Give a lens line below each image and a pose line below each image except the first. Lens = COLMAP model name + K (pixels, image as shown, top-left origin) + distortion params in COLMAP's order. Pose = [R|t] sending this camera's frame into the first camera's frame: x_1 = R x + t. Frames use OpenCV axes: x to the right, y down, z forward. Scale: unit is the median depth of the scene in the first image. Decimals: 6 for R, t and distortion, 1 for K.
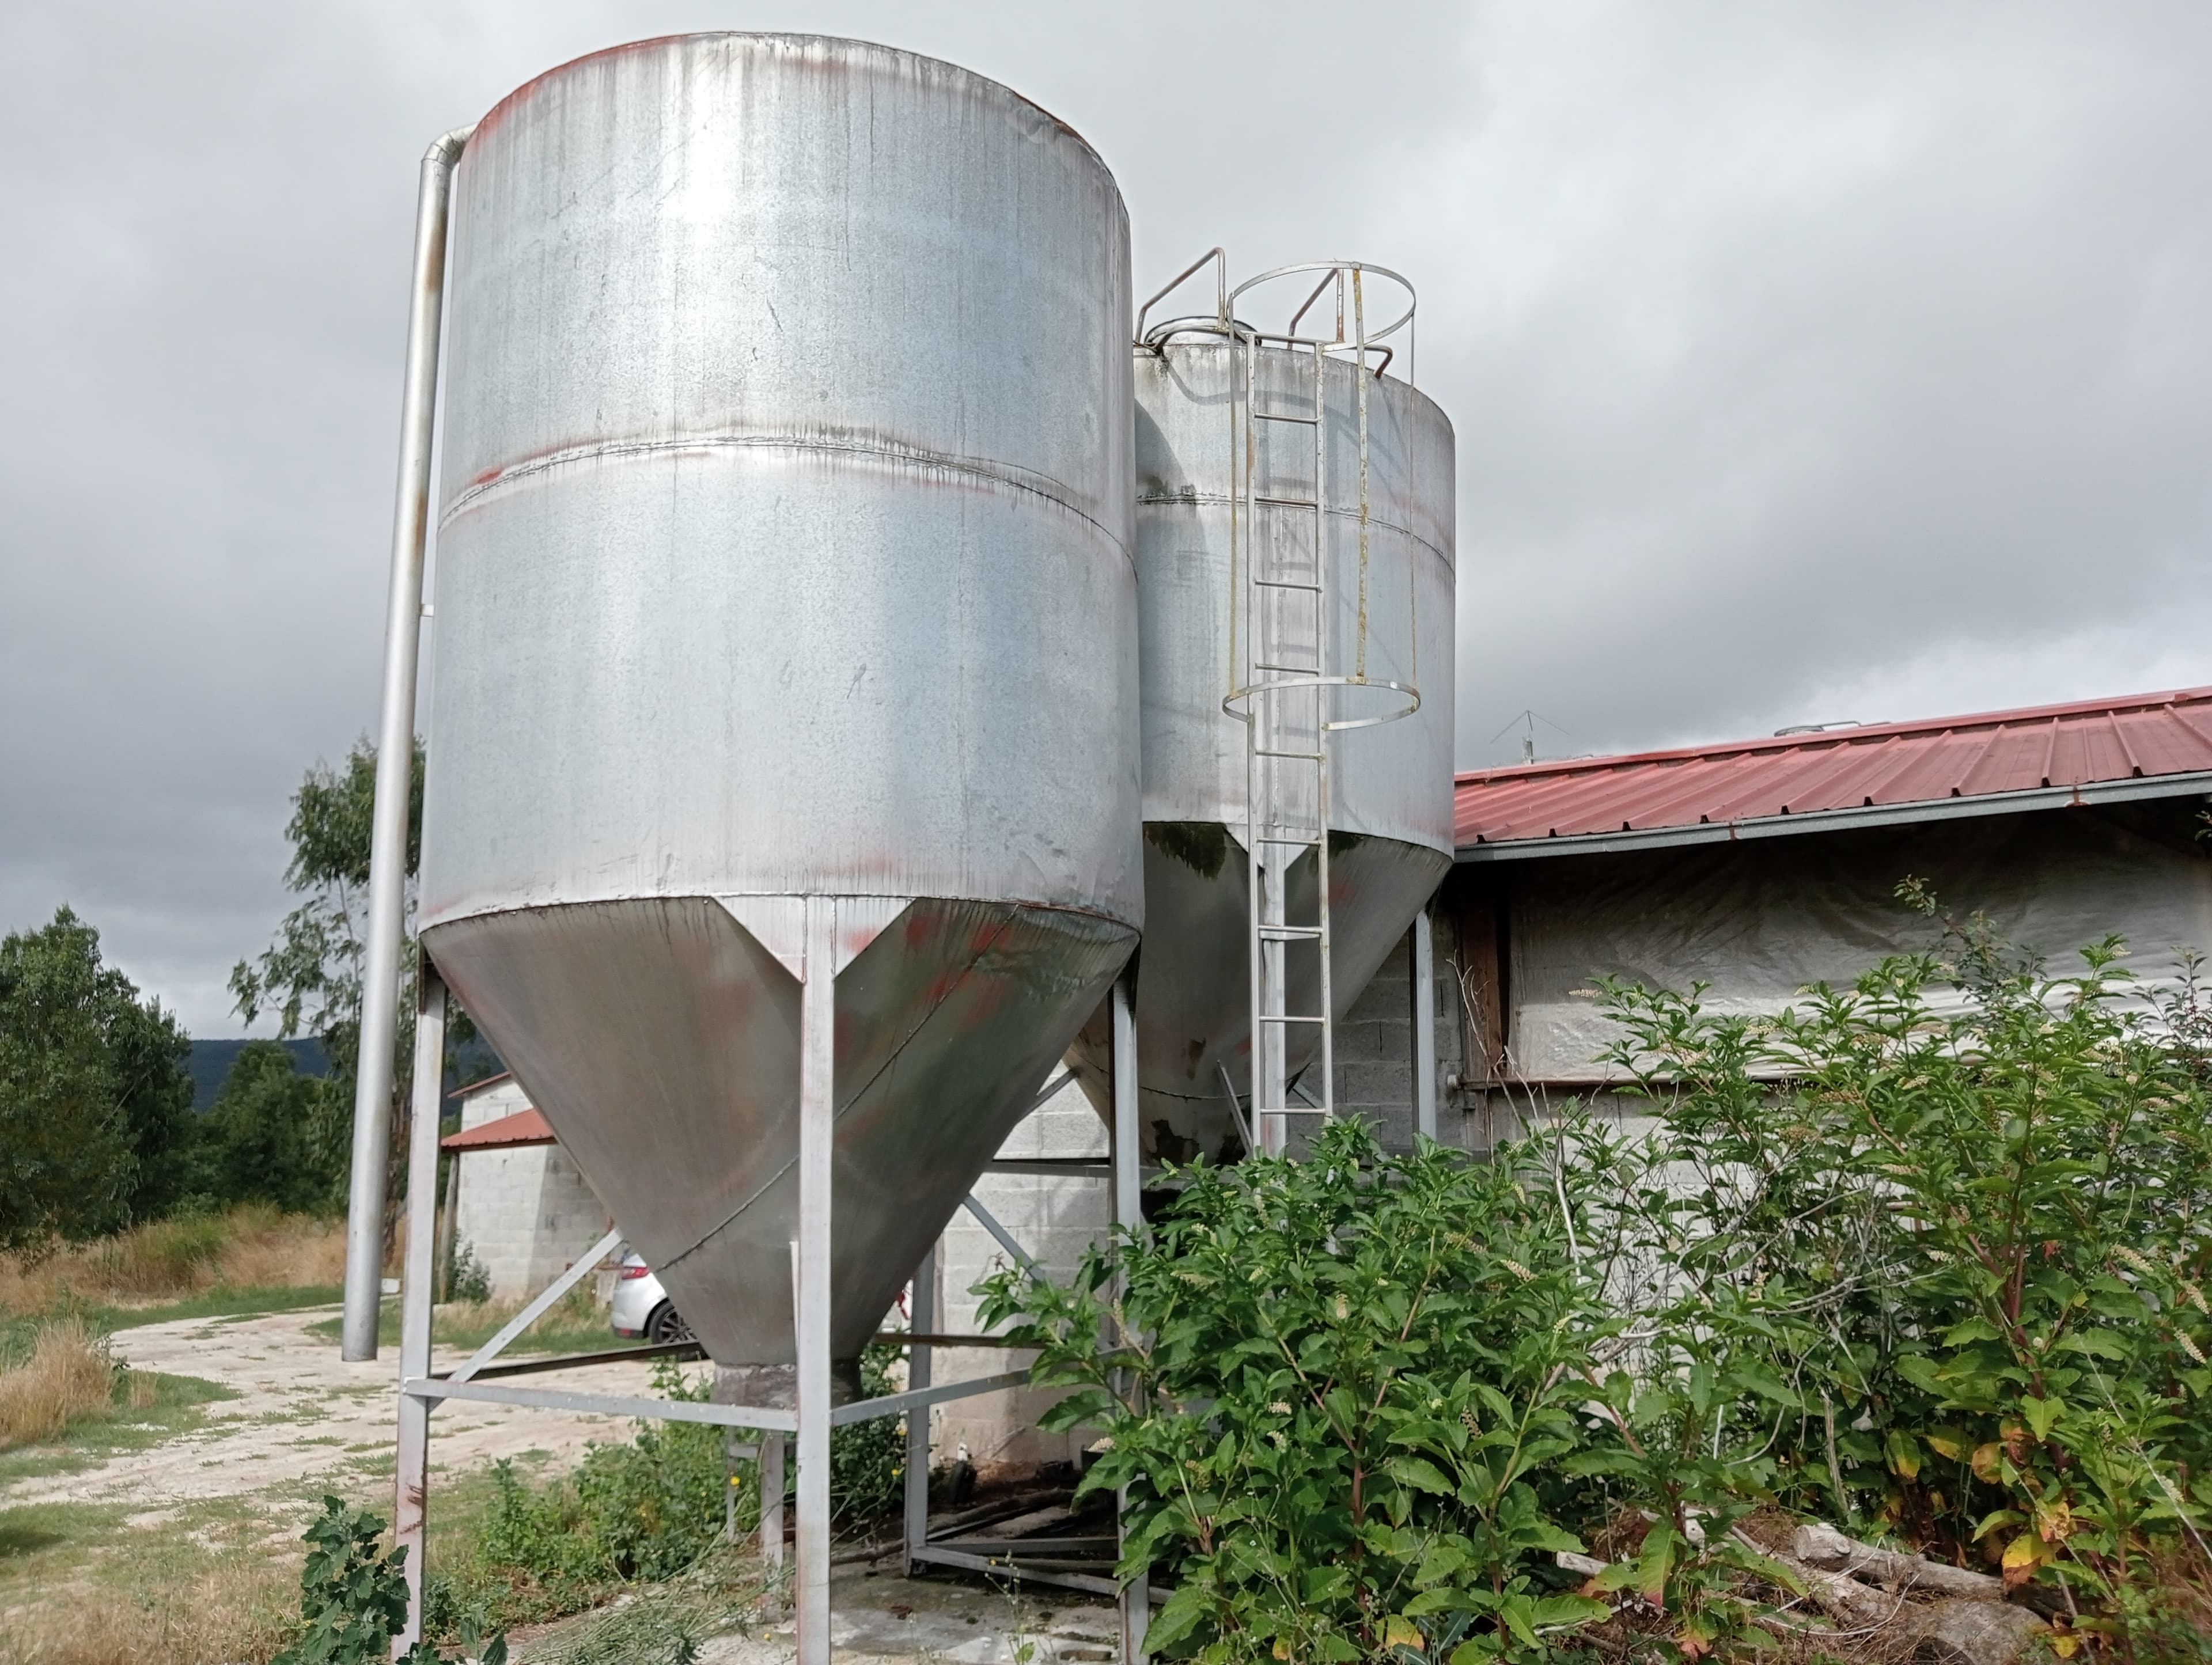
lens RADIAL K [[1766.0, 0, 1094.3], [0, 1766.0, 845.0], [0, 0, 1]] dist [0.035053, -0.087376]
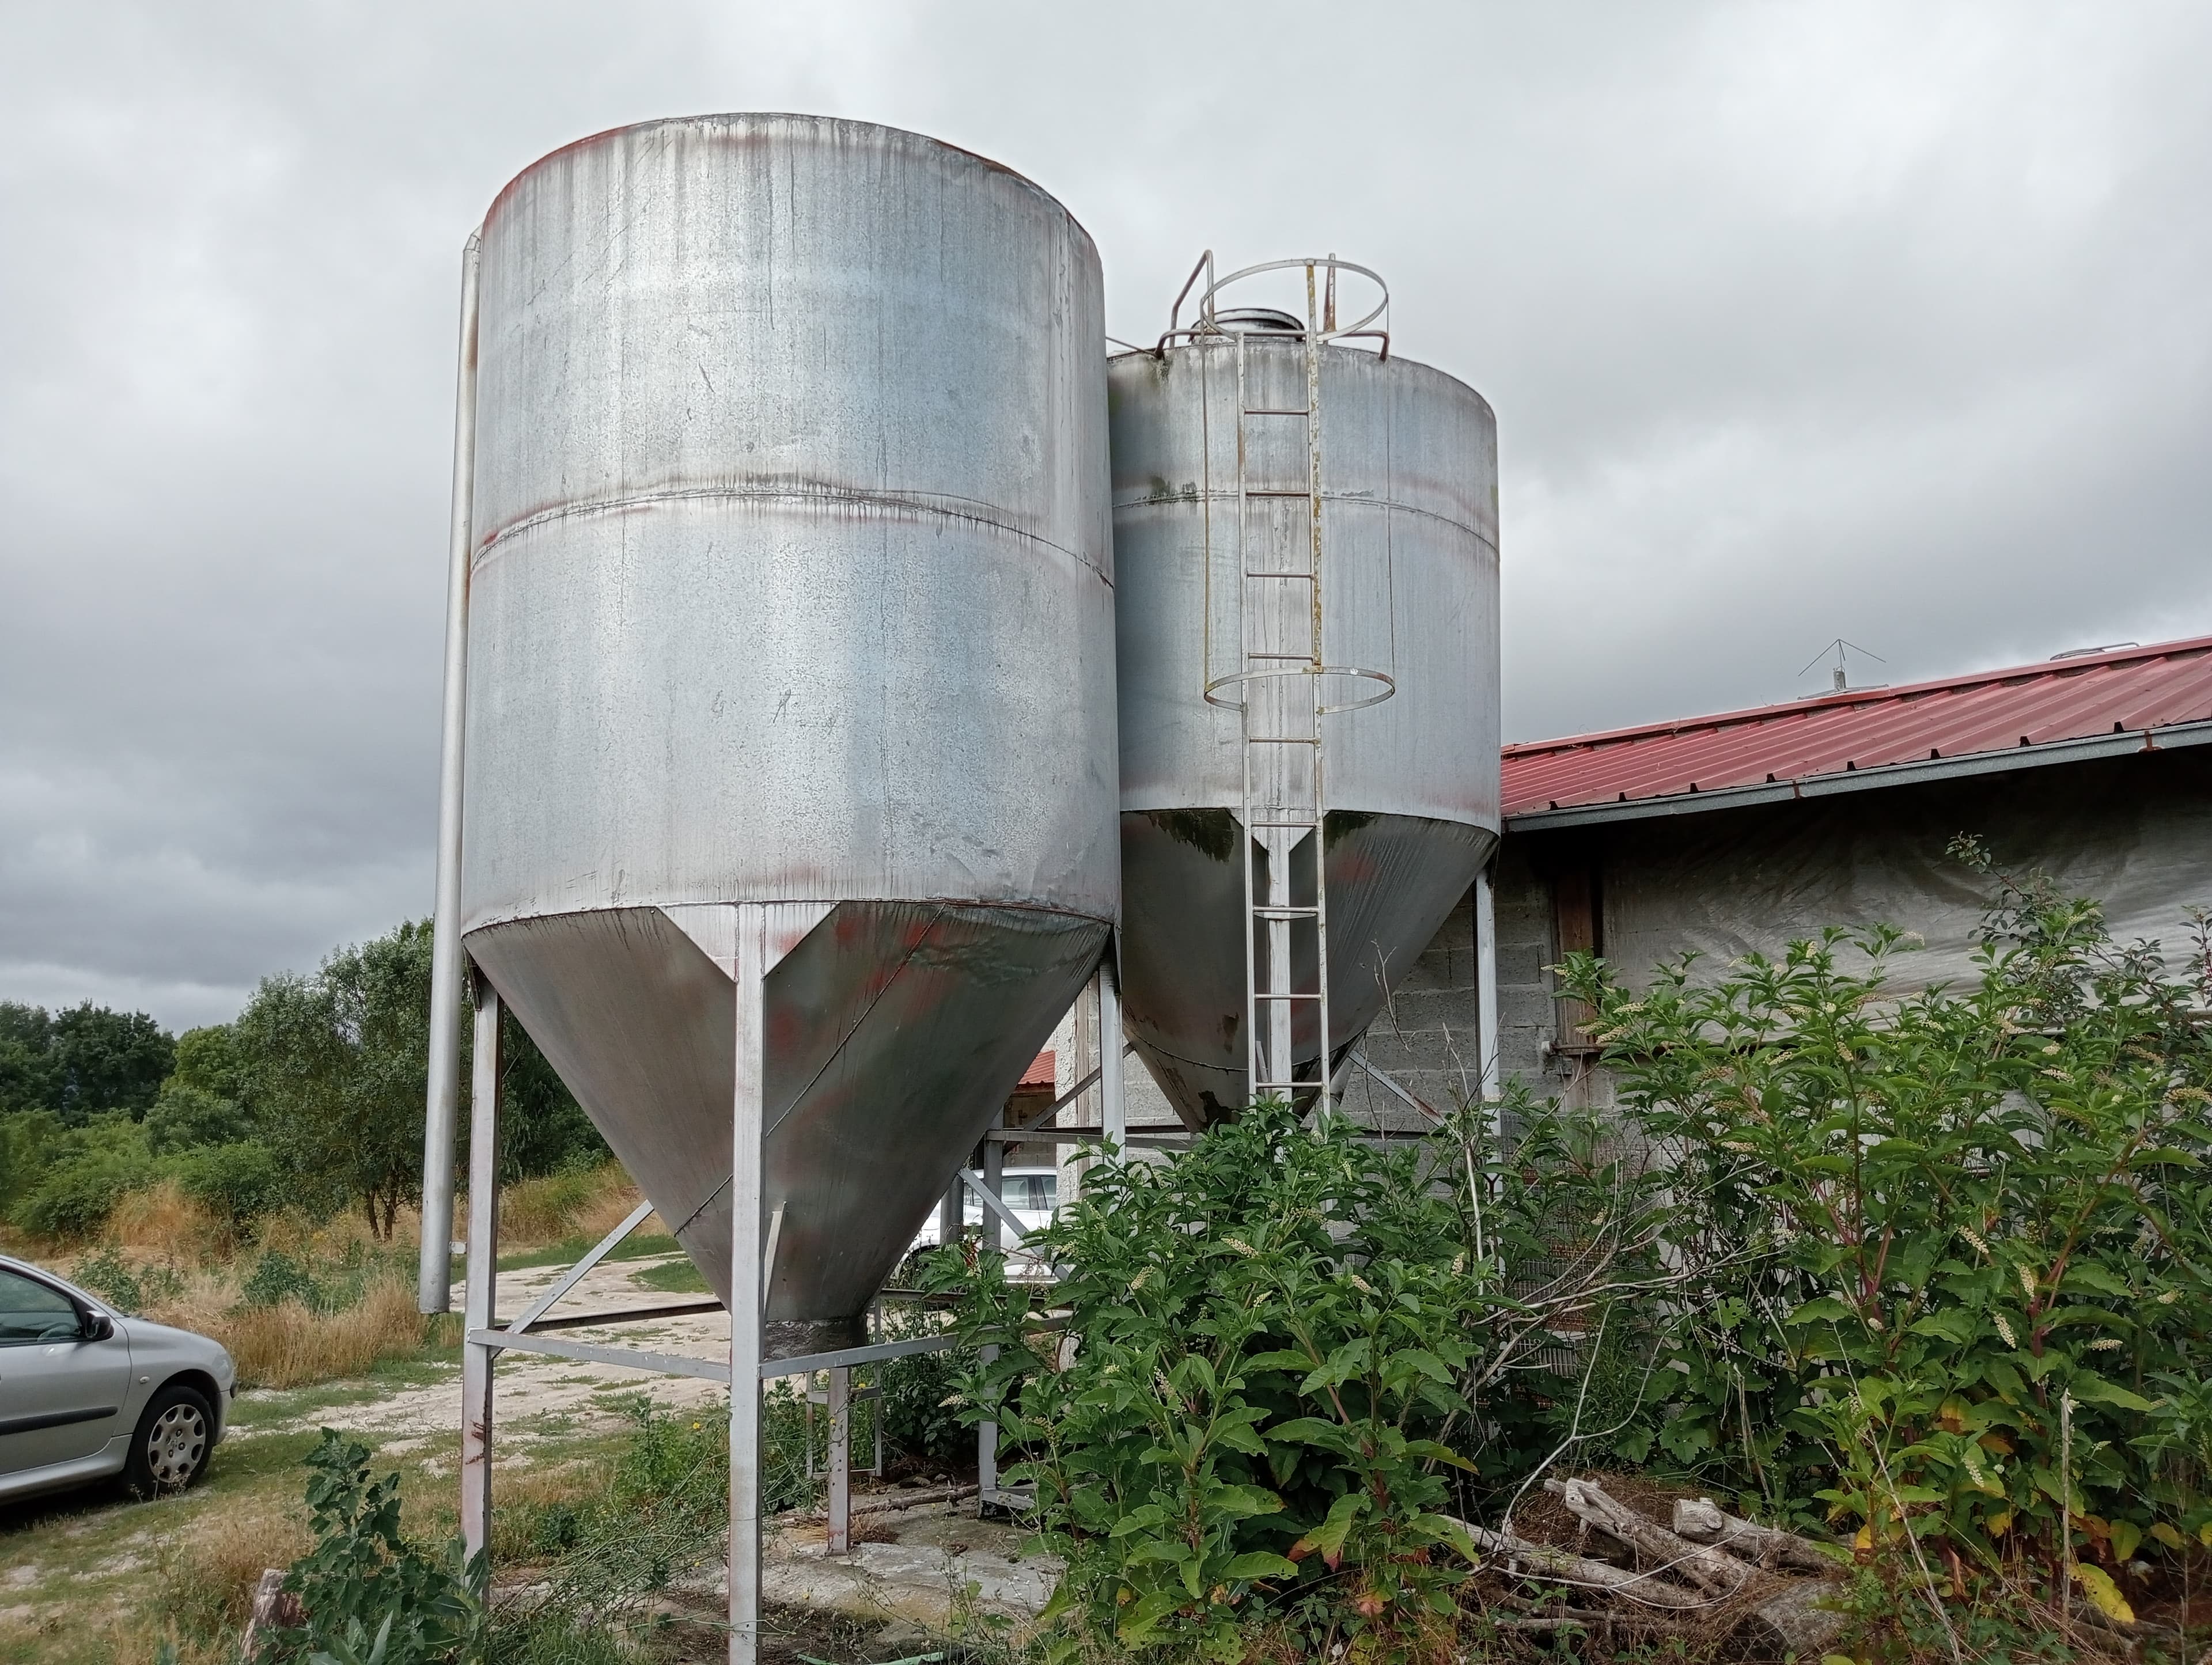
lens RADIAL K [[1766.0, 0, 1109.2], [0, 1766.0, 837.5], [0, 0, 1]] dist [0.035053, -0.087376]
pose [[0.981190, -0.036216, -0.189615, 0.246534], [0.040489, 0.999005, 0.018712, -0.021418], [0.188748, -0.026037, 0.981680, -0.039871]]
